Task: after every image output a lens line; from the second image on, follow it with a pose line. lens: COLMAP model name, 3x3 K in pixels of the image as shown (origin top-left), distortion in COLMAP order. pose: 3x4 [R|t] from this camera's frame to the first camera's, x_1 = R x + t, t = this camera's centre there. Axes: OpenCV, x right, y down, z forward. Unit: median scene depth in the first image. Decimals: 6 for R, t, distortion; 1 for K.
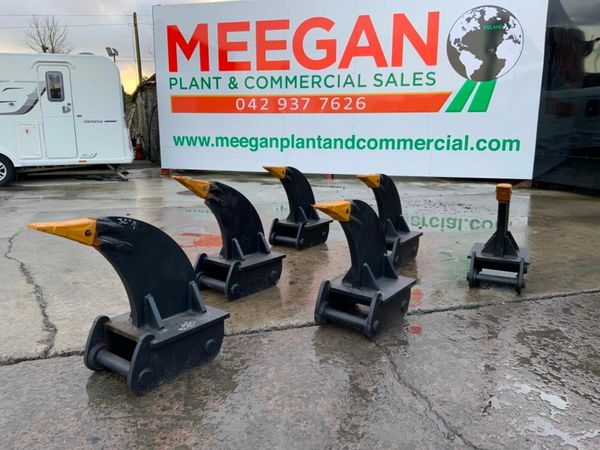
lens RADIAL K [[504.4, 0, 298.0], [0, 504.4, 225.3], [0, 0, 1]] dist [0.021414, -0.027284]
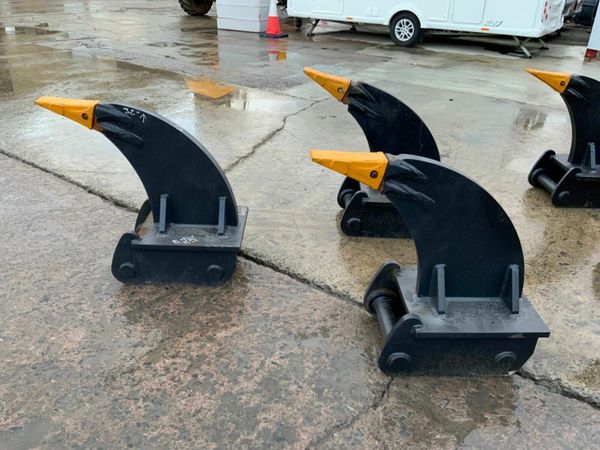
lens RADIAL K [[504.4, 0, 301.2], [0, 504.4, 224.6], [0, 0, 1]] dist [0.021414, -0.027284]
pose [[0.598559, 0.377409, -0.706604, 0.476581], [-0.186273, 0.923460, 0.335446, -0.152888], [0.779121, -0.069163, 0.623046, 0.523179]]
